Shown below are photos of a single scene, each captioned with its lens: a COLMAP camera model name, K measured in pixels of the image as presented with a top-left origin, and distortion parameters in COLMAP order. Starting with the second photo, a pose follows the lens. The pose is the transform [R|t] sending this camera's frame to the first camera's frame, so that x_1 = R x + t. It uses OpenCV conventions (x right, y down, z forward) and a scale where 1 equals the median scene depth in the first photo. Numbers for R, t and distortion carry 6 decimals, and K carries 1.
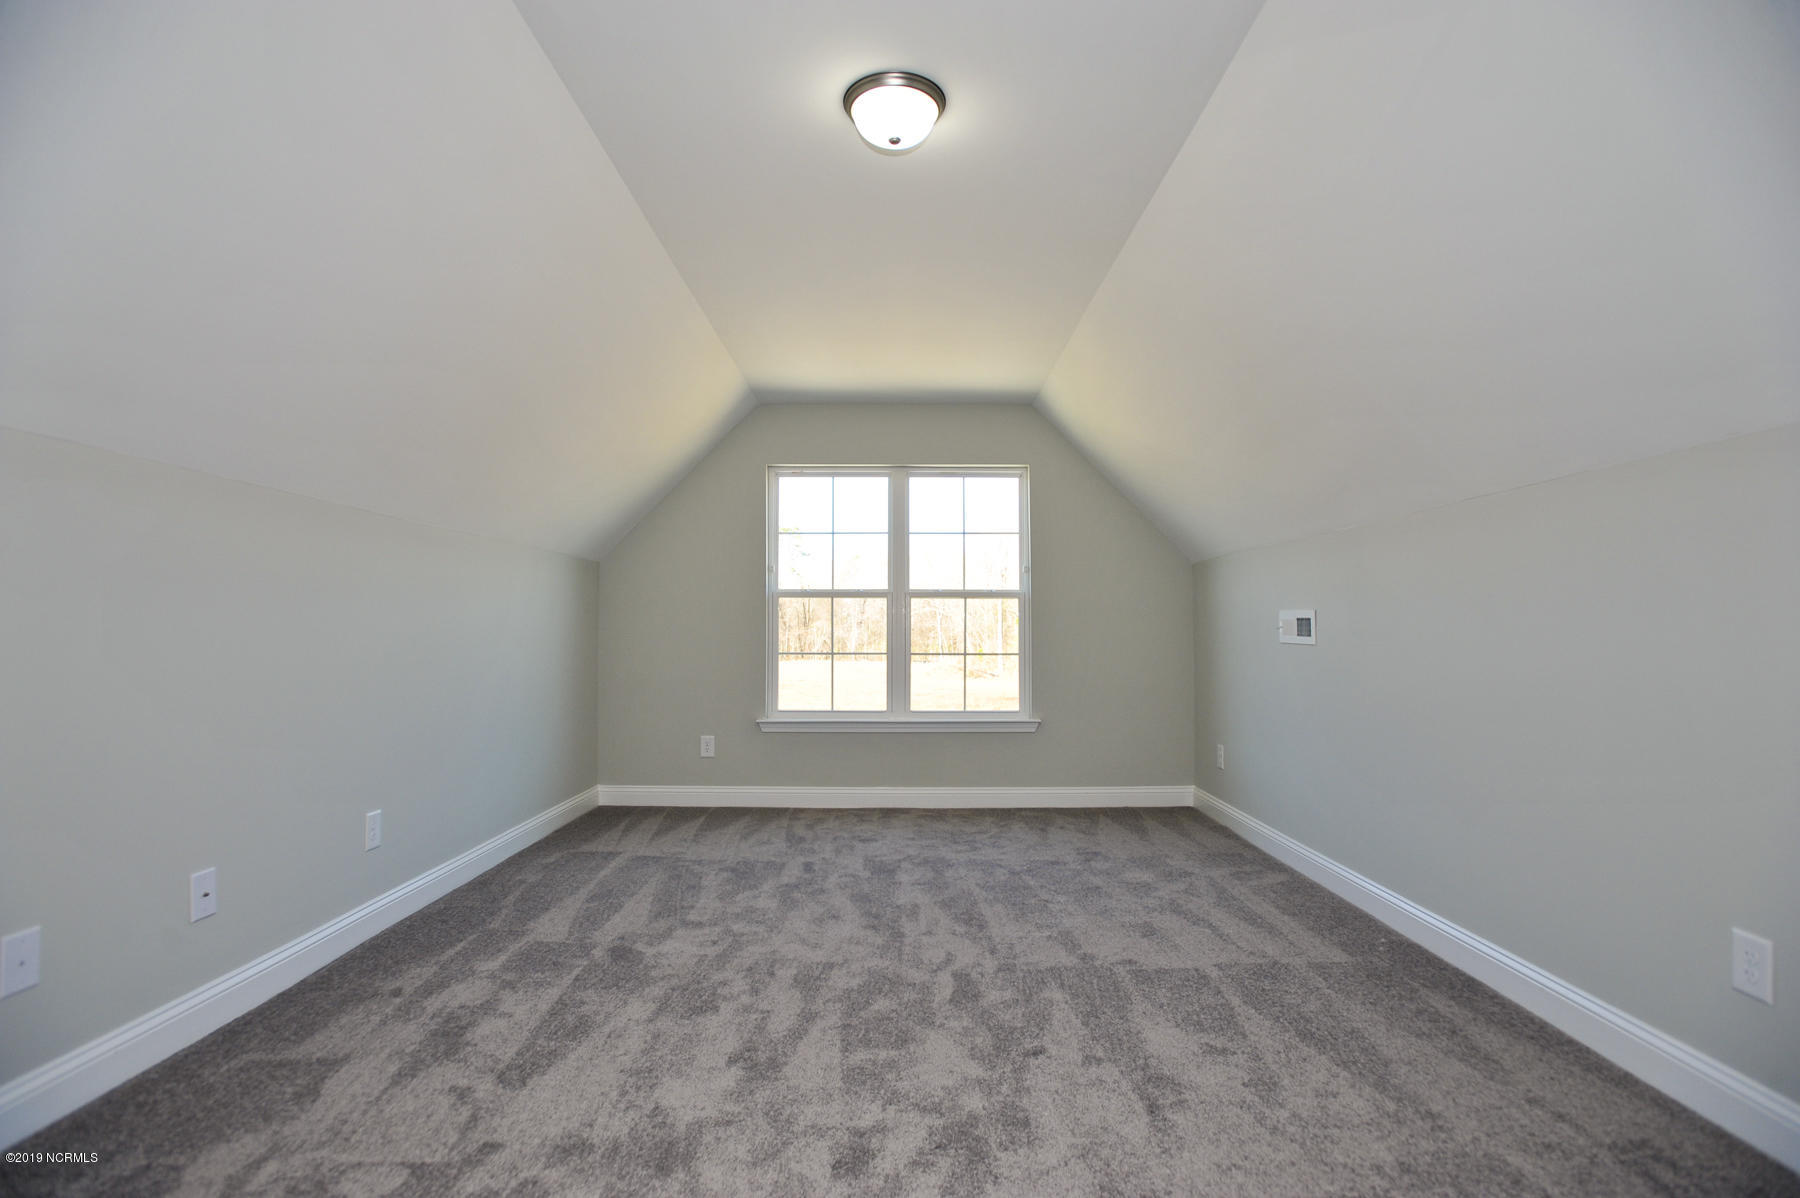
lens RADIAL K [[841.9, 0, 921.8], [0, 841.9, 603.1], [0, 0, 1]] dist [-0.054543, 0.017427]
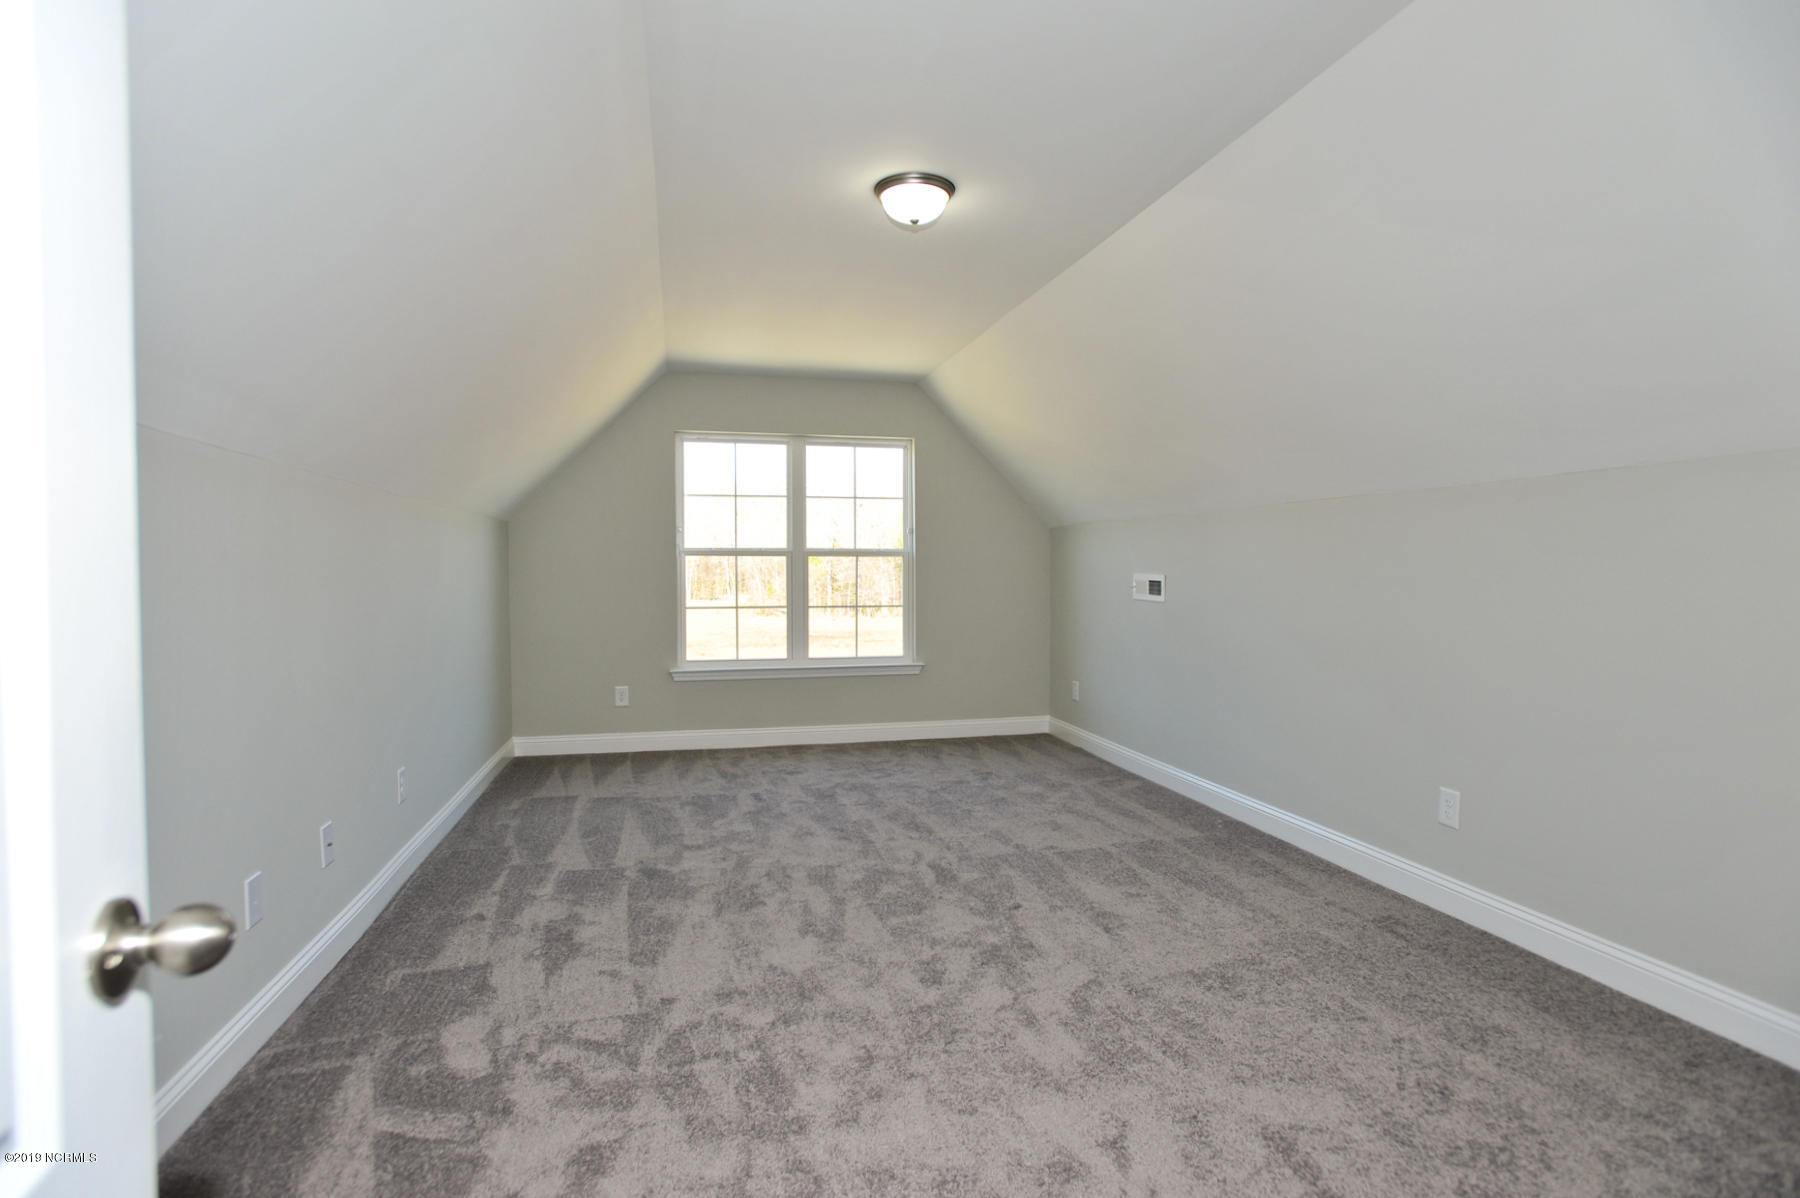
lens RADIAL K [[841.9, 0, 921.8], [0, 841.9, 603.1], [0, 0, 1]] dist [-0.054543, 0.017427]
pose [[0.973722, -0.010456, 0.227499, -0.213508], [-0.006322, 0.997319, 0.072896, -0.047092], [-0.227651, -0.072419, 0.971046, -0.192324]]
